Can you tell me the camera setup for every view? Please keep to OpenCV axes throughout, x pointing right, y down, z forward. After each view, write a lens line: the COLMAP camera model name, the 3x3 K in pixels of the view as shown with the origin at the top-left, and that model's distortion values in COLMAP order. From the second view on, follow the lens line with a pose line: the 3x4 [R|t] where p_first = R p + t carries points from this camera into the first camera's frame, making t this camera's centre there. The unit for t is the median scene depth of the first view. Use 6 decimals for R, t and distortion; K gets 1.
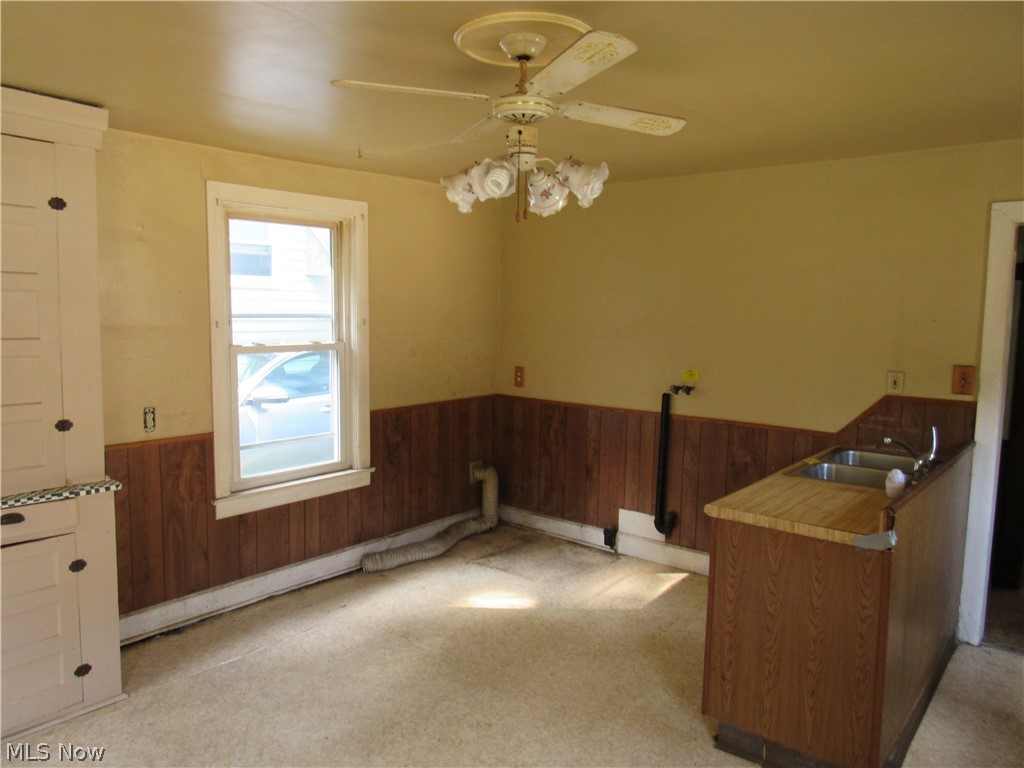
lens RADIAL K [[707.2, 0, 492.0], [0, 707.2, 381.7], [0, 0, 1]] dist [-0.004934, -0.001264]
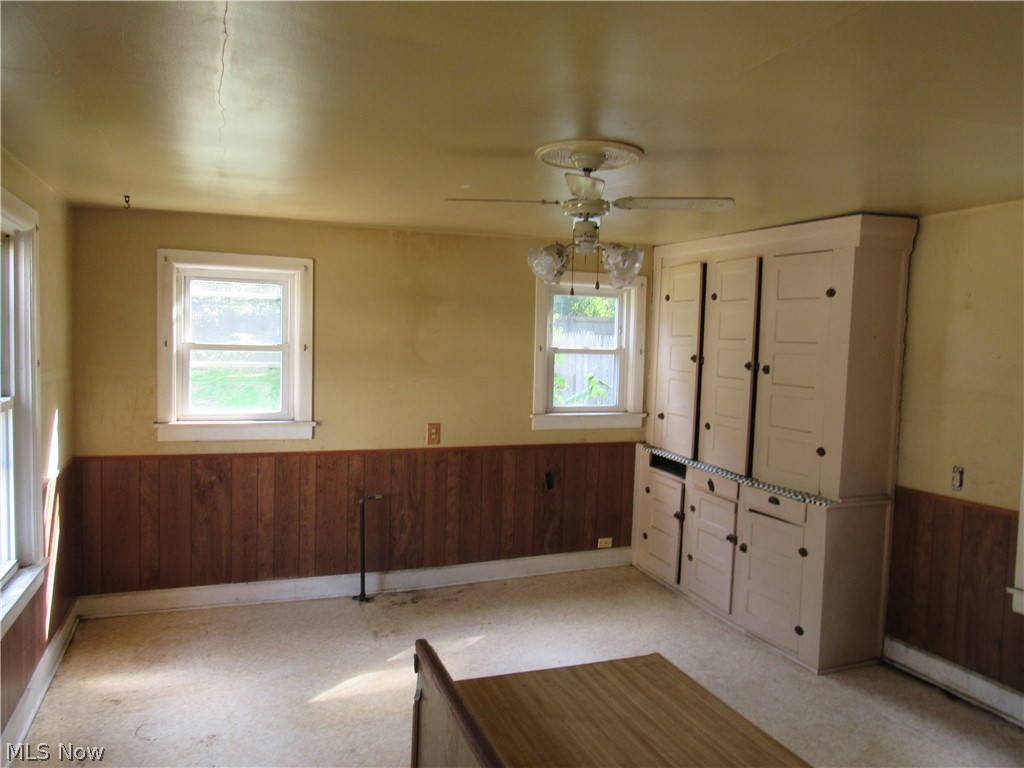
lens RADIAL K [[710.4, 0, 512.0], [0, 710.4, 384.0], [0, 0, 1]] dist [-0.049157, 0.003364]
pose [[-0.460746, 0.011589, -0.887457, 0.623643], [-0.124765, 0.989140, 0.077692, -0.070231], [0.878719, 0.146520, -0.454296, 0.753949]]
